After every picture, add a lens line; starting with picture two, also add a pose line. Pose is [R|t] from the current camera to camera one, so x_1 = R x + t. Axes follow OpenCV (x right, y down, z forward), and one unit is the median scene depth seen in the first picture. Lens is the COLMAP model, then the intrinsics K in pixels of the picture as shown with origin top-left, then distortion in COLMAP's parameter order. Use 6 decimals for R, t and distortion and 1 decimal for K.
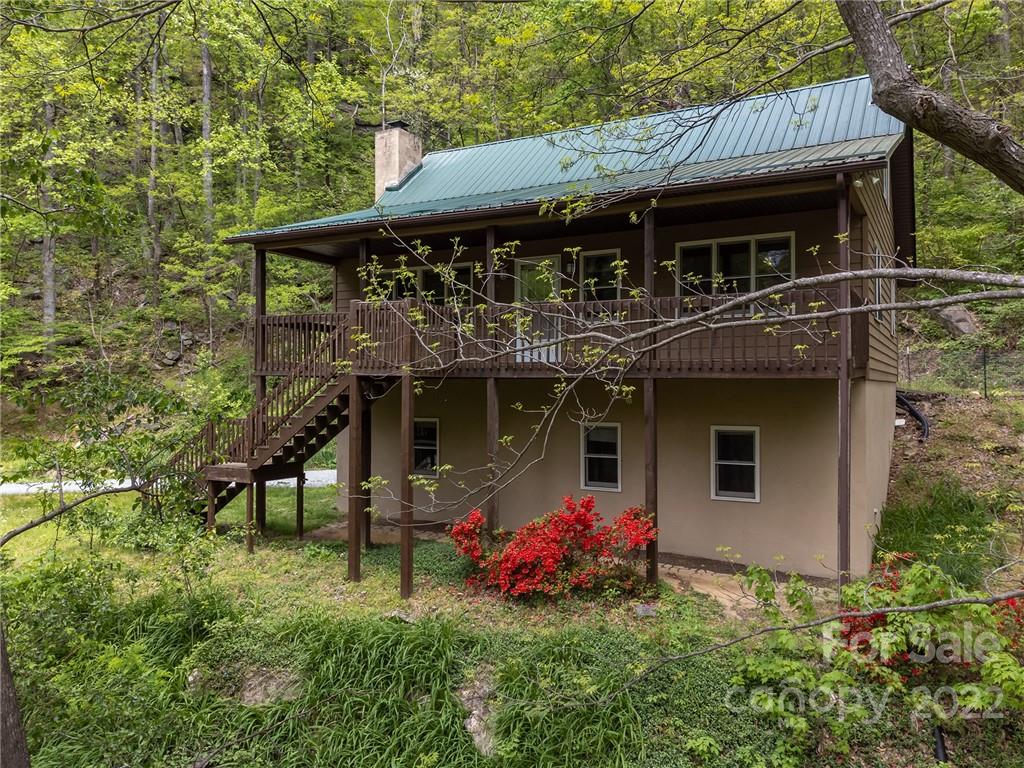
lens RADIAL K [[770.9, 0, 514.1], [0, 770.9, 381.0], [0, 0, 1]] dist [0.050783, -0.035971]
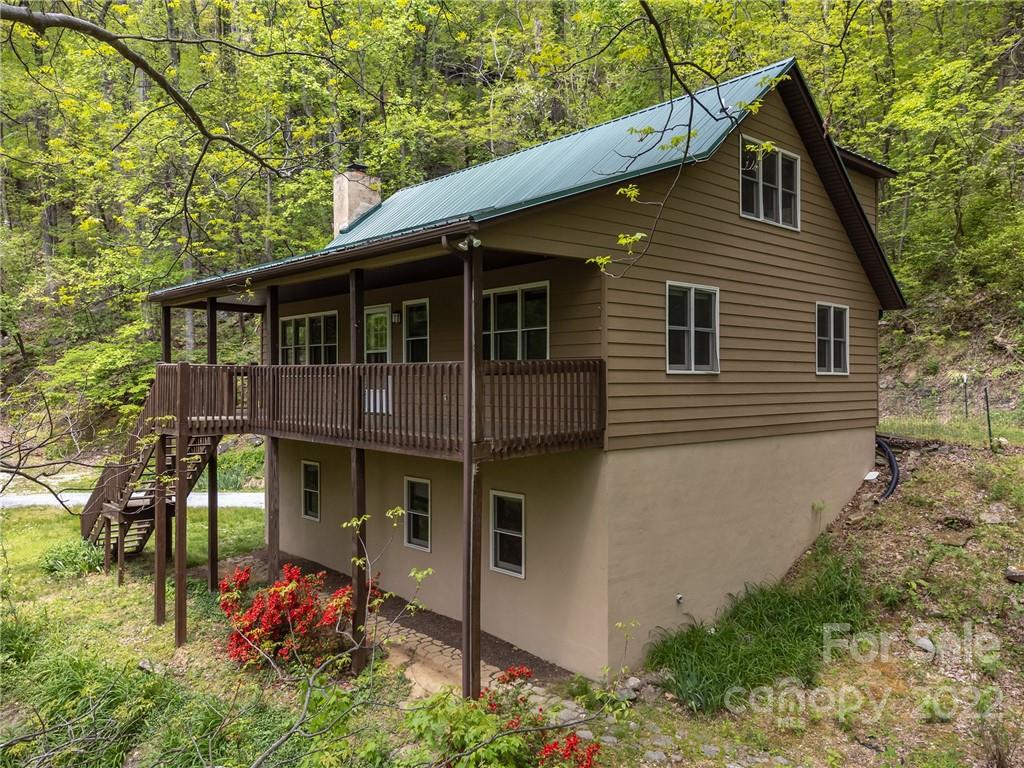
lens RADIAL K [[770.9, 0, 508.6], [0, 770.9, 383.1], [0, 0, 1]] dist [0.050783, -0.035971]
pose [[0.942136, -0.002434, -0.335221, 0.404456], [0.006346, 0.999924, 0.010577, -0.055309], [0.335170, -0.012092, 0.942080, 0.095170]]
